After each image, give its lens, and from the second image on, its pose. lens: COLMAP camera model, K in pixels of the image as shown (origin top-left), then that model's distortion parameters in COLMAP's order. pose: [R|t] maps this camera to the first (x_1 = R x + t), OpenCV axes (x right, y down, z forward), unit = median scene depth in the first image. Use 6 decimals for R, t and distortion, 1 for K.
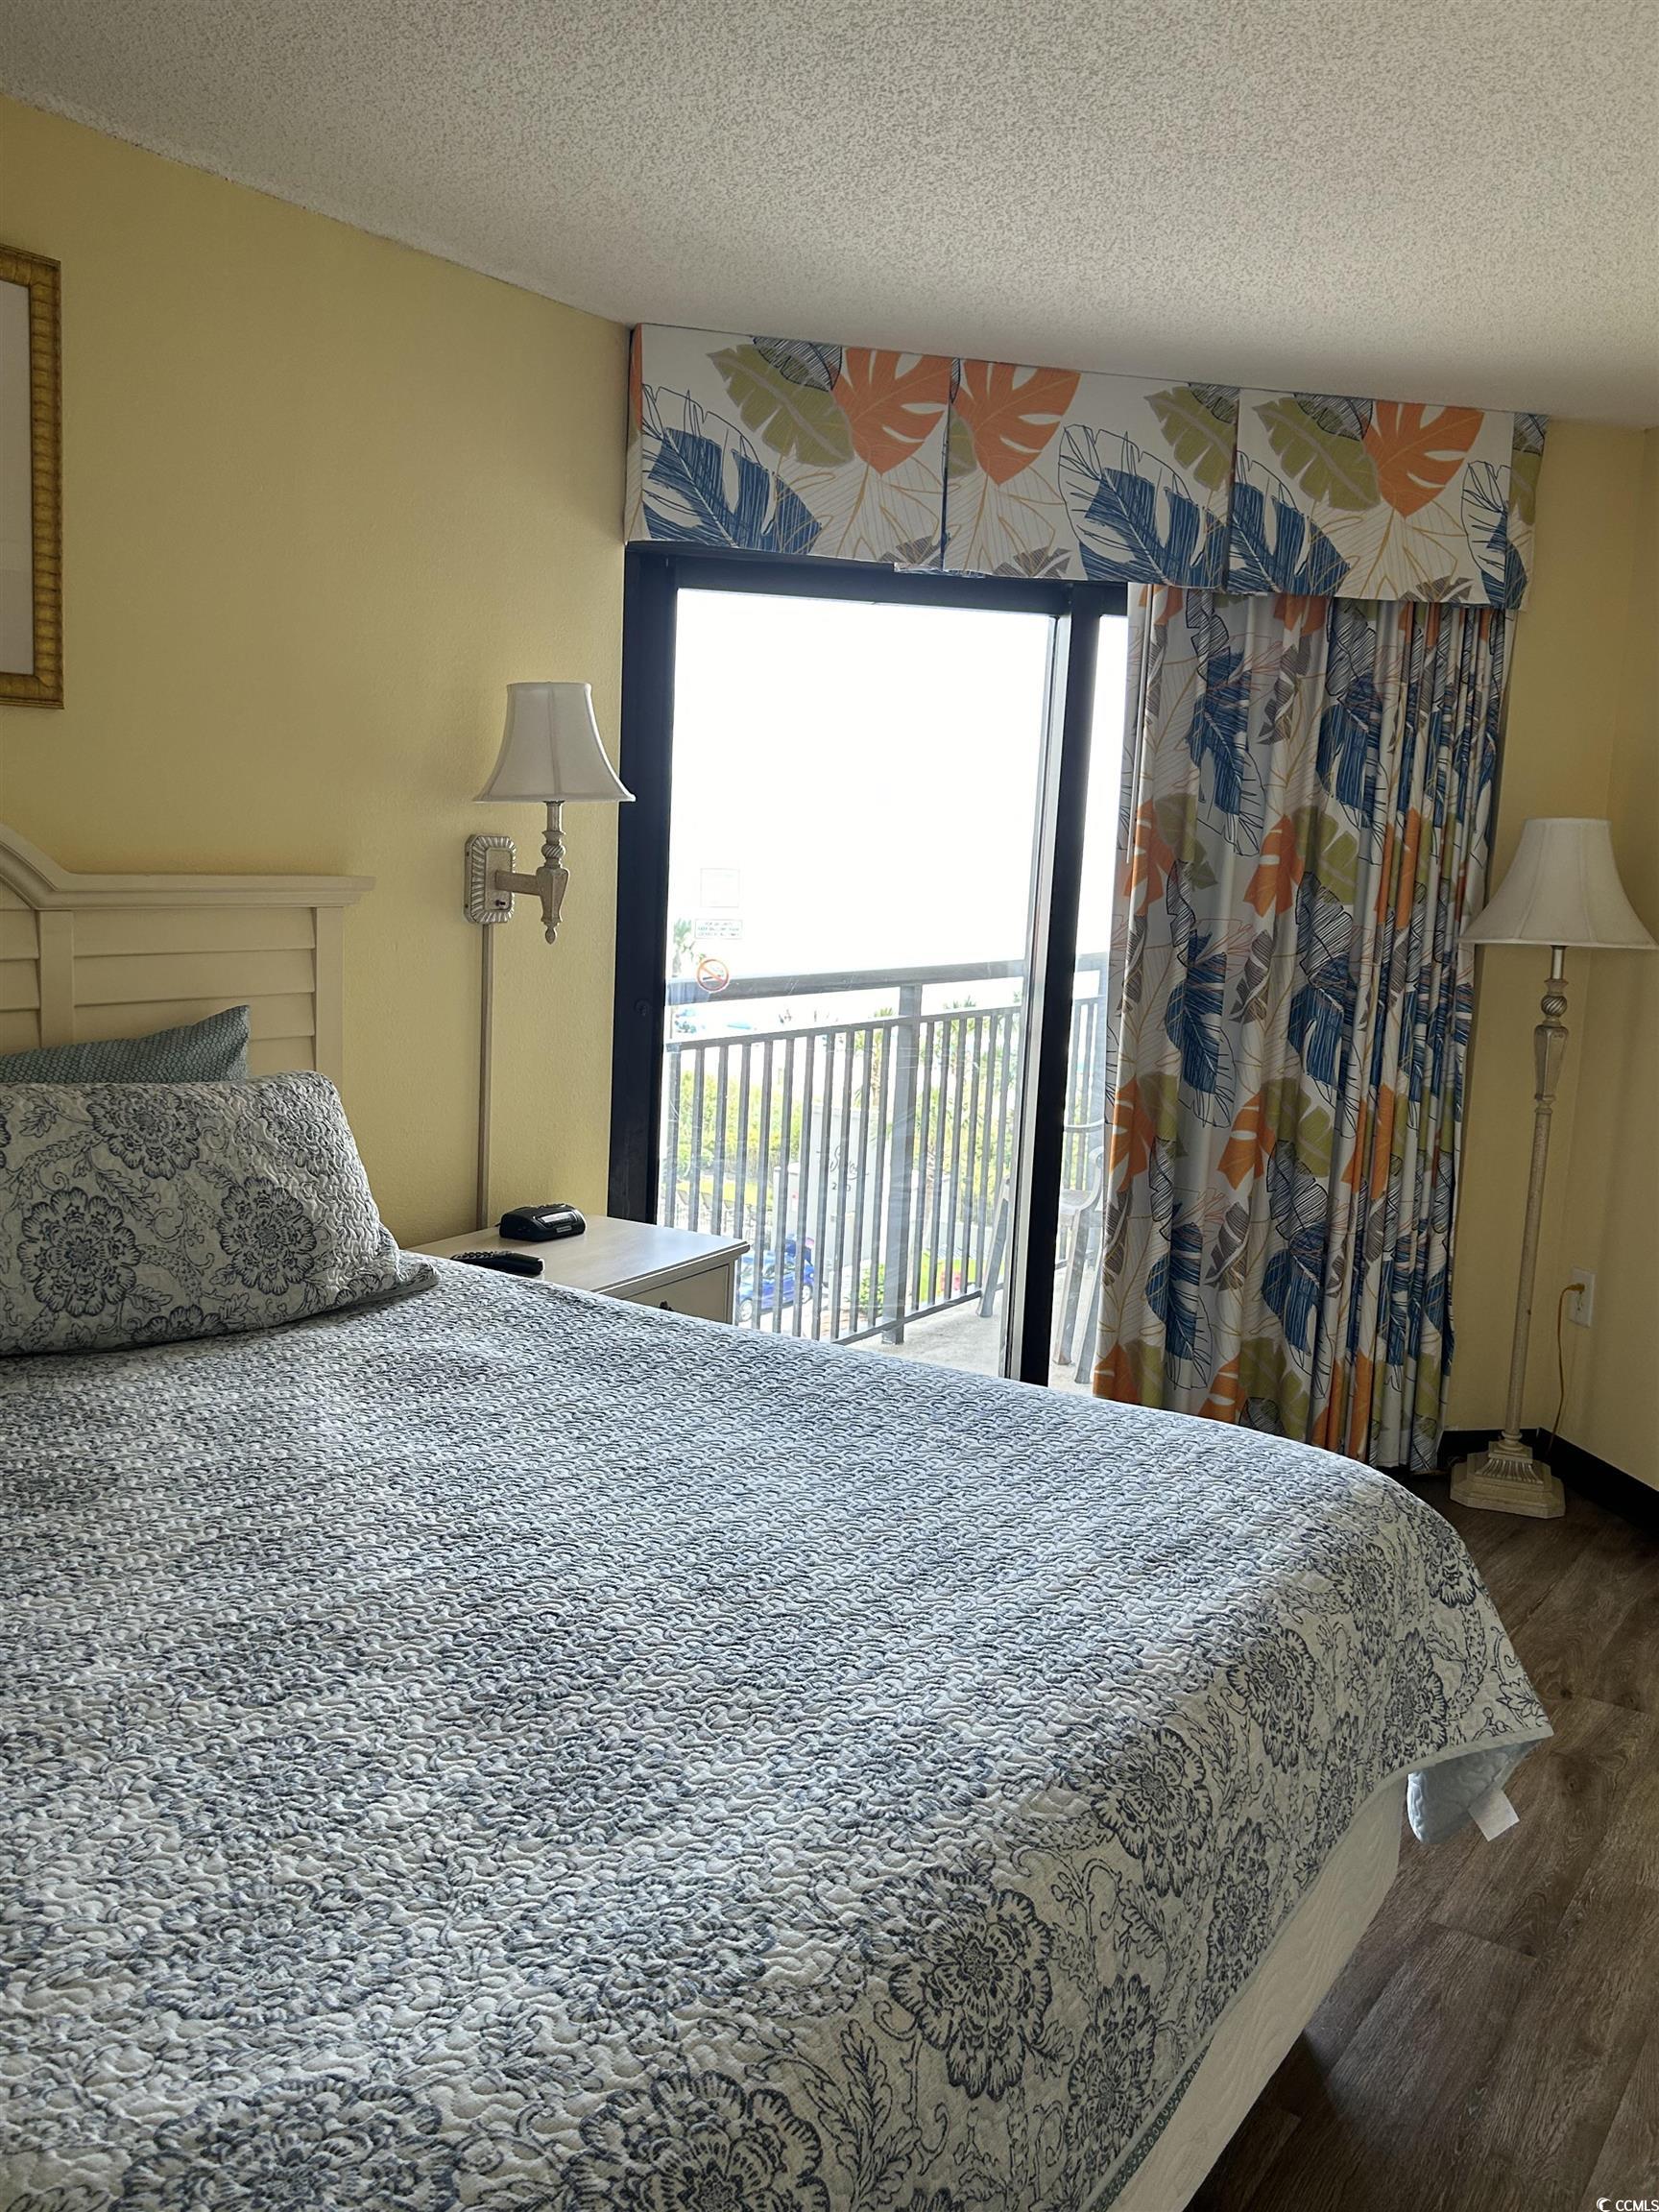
lens RADIAL K [[1910.0, 0, 829.5], [0, 1910.0, 1106.0], [0, 0, 1]] dist [0.149920, -0.003438]
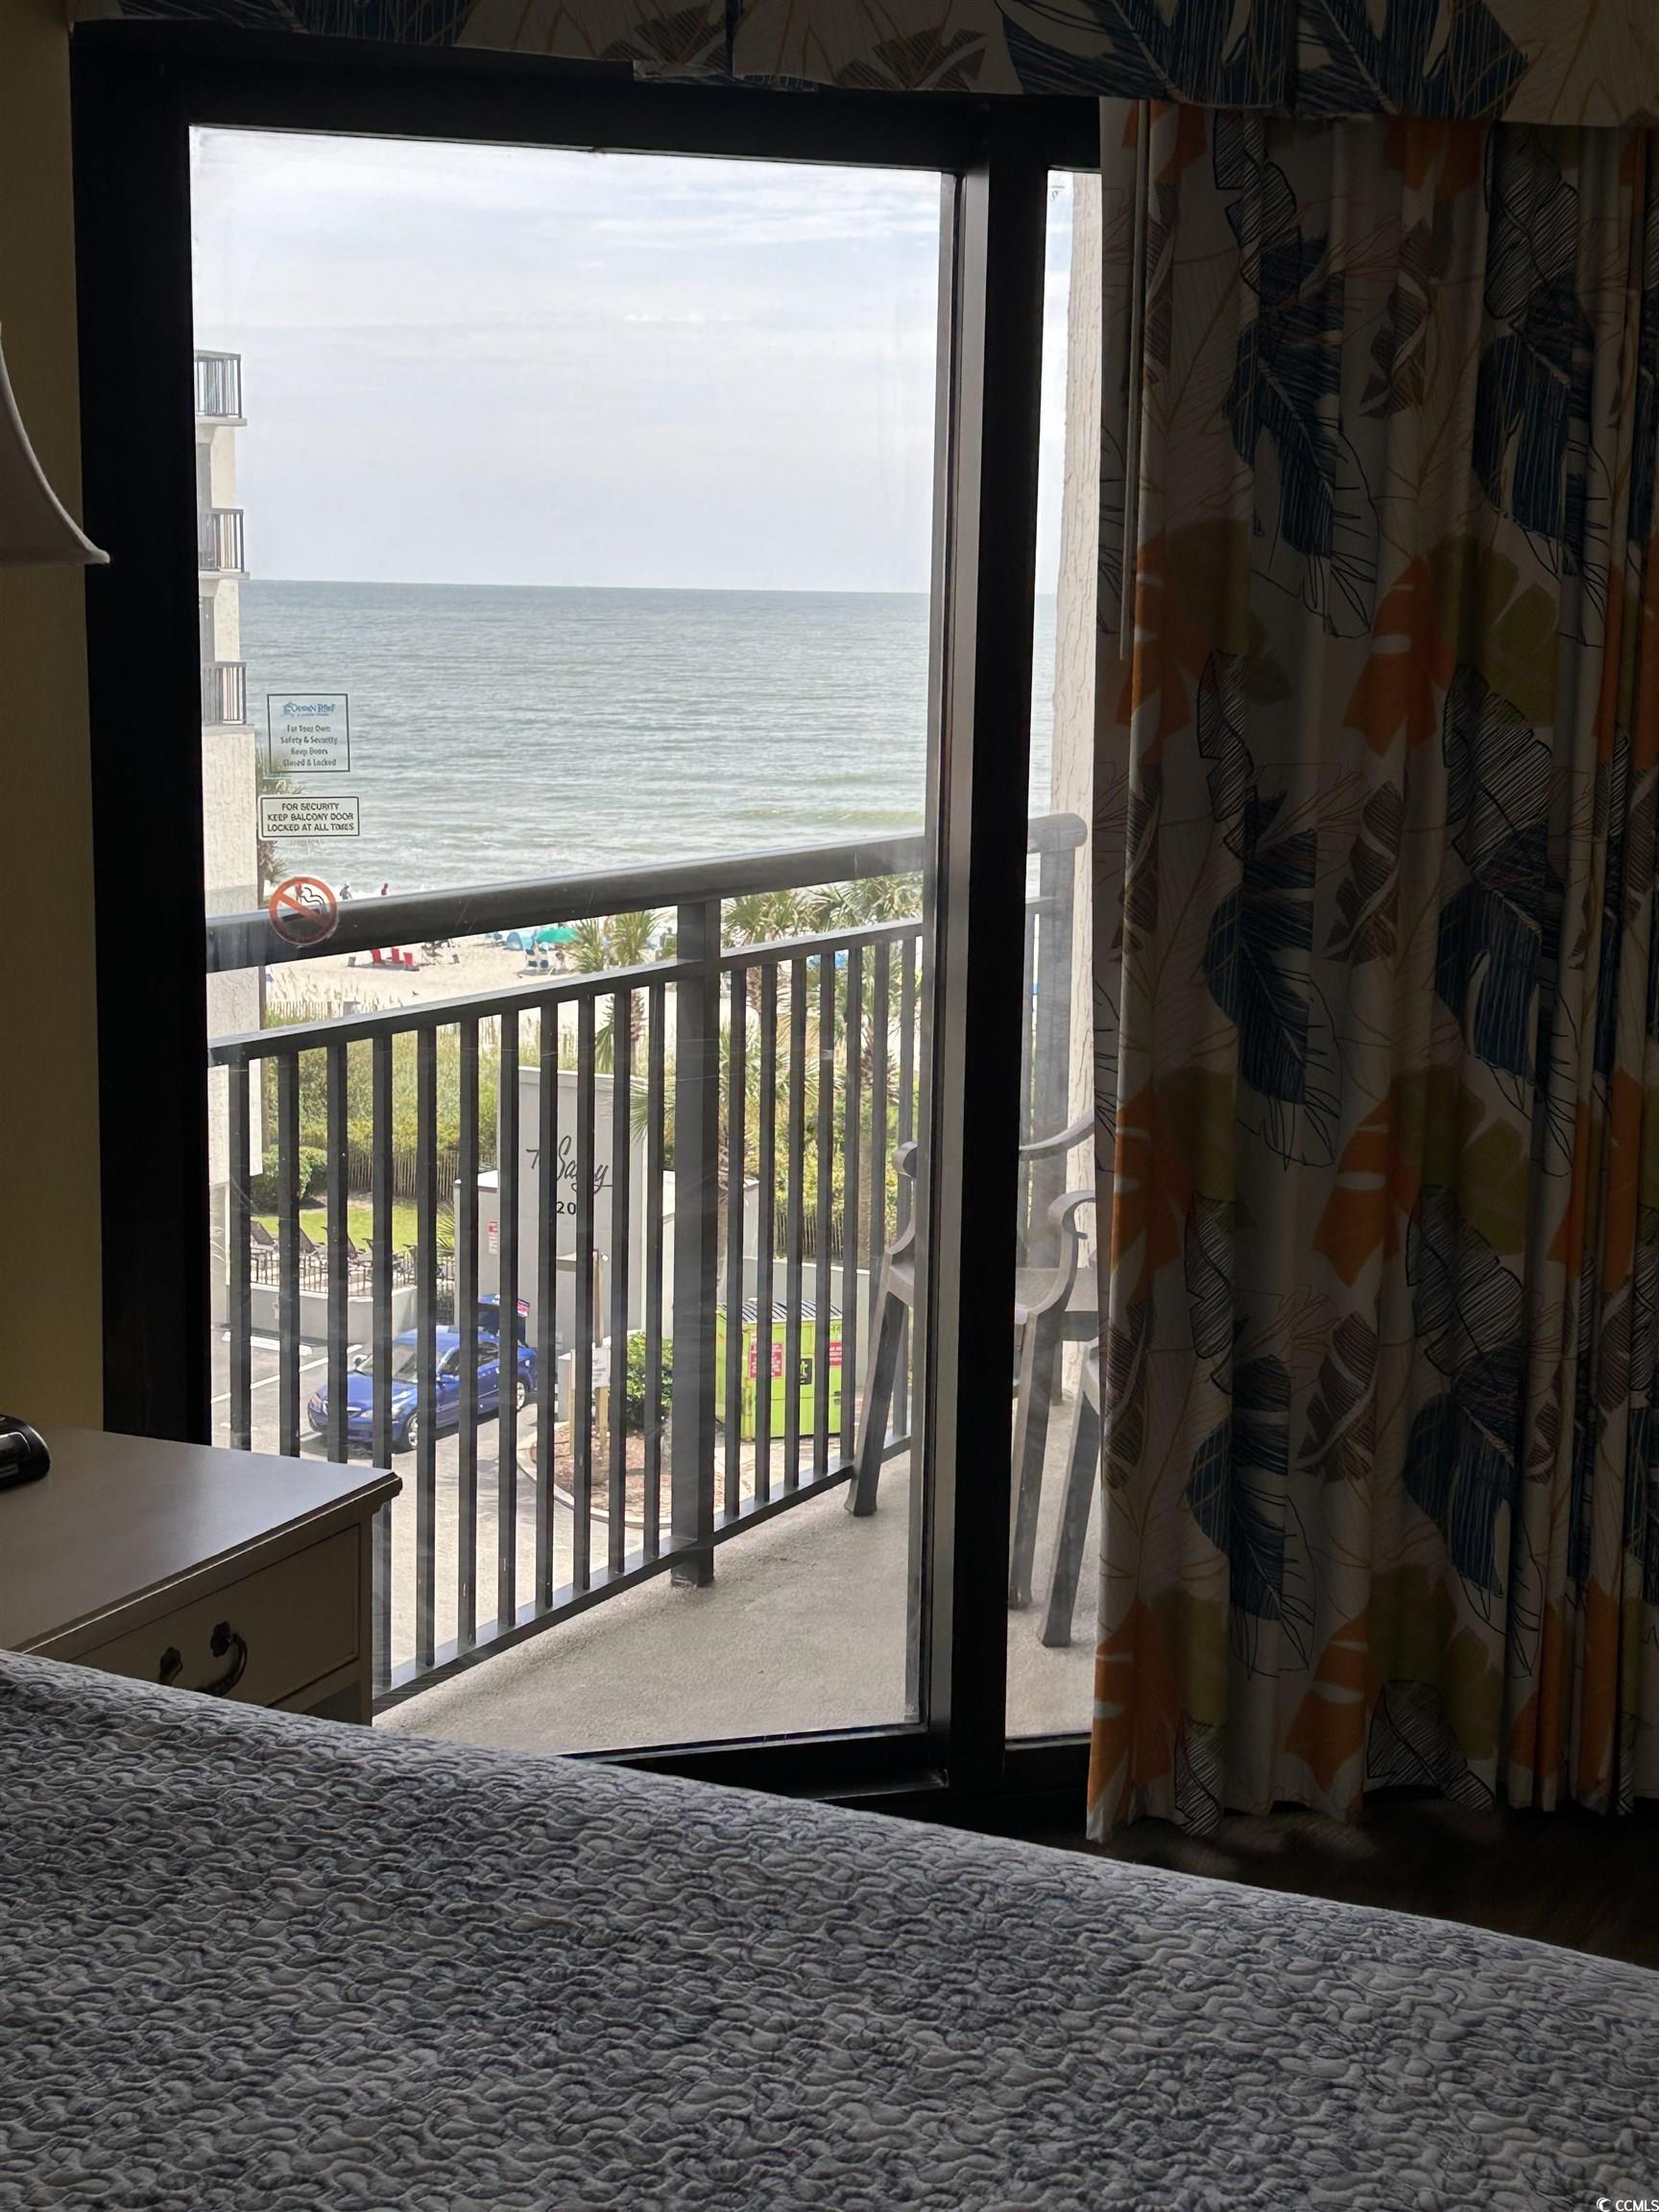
lens RADIAL K [[3212.6, 0, 829.5], [0, 3212.6, 1106.0], [0, 0, 1]] dist [0.263053, -0.569166]
pose [[0.995136, -0.045059, 0.087600, -0.001625], [0.043724, 0.998897, 0.017102, -0.026258], [-0.088274, -0.013188, 0.996009, 0.151209]]
